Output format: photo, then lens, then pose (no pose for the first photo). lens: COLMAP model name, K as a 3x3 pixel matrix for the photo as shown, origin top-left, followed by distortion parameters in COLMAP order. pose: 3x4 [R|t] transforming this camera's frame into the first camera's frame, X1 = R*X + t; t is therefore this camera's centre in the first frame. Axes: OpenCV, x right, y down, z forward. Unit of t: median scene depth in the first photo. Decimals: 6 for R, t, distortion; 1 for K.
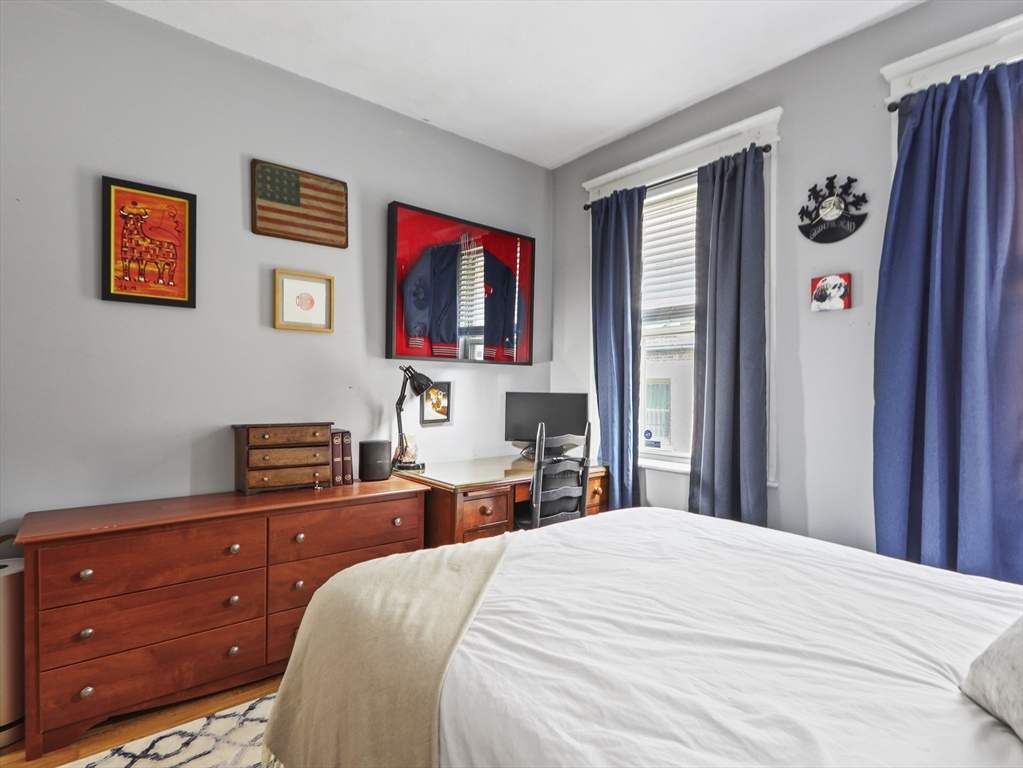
lens RADIAL K [[528.9, 0, 502.9], [0, 528.9, 394.1], [0, 0, 1]] dist [-0.001204, -0.002558]
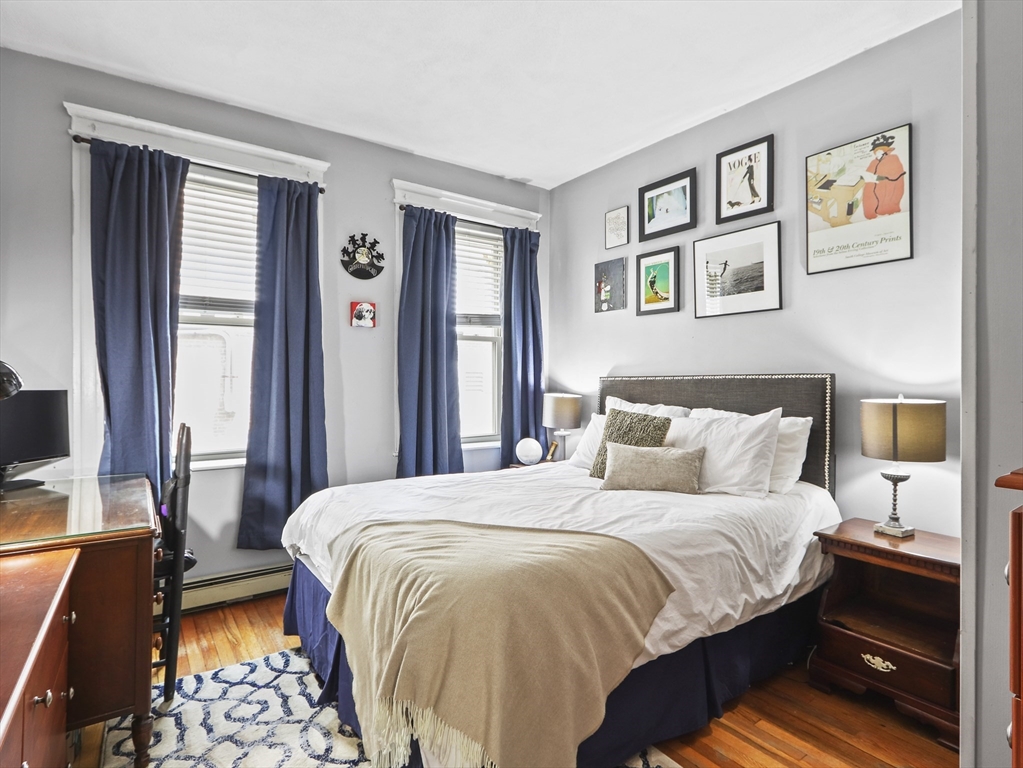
lens RADIAL K [[528.9, 0, 509.9], [0, 528.9, 377.3], [0, 0, 1]] dist [-0.001204, -0.002558]
pose [[0.072176, 0.001180, 0.997391, -0.798374], [0.014864, 0.999887, -0.002258, -0.014154], [-0.997281, 0.014988, 0.072150, 0.523627]]
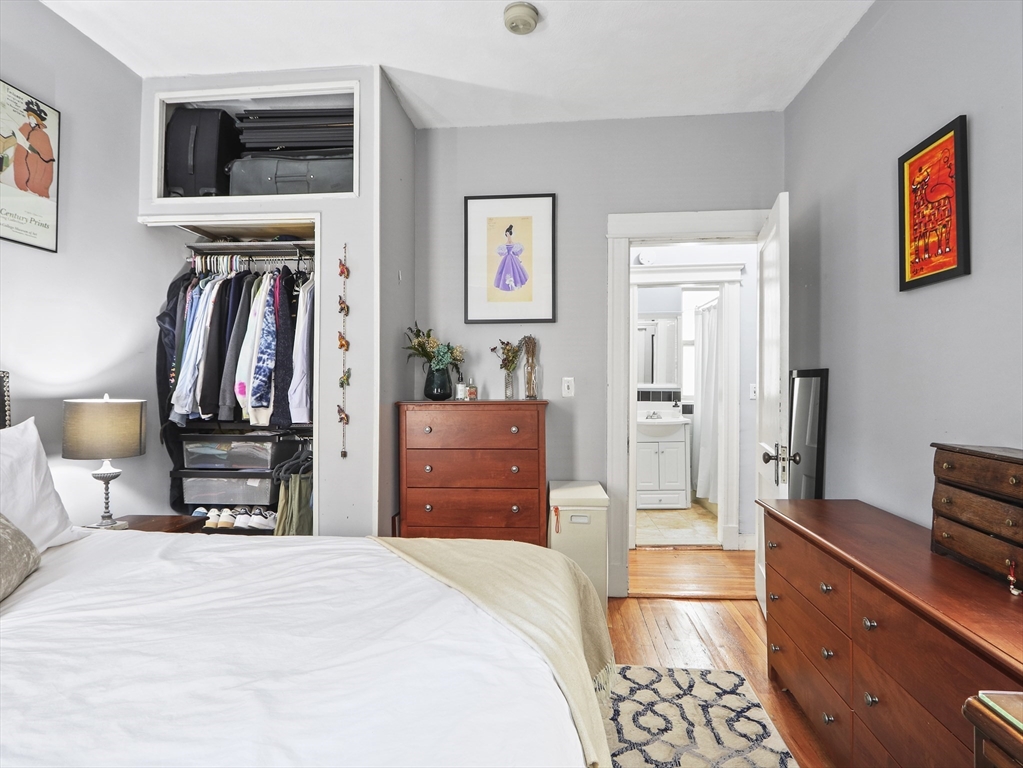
lens RADIAL K [[528.9, 0, 506.8], [0, 528.9, 384.7], [0, 0, 1]] dist [-0.001204, -0.002558]
pose [[-0.707002, -0.007079, -0.707176, 0.353811], [-0.016083, 0.999852, 0.006070, -0.010193], [0.707029, 0.015665, -0.707011, 1.092948]]
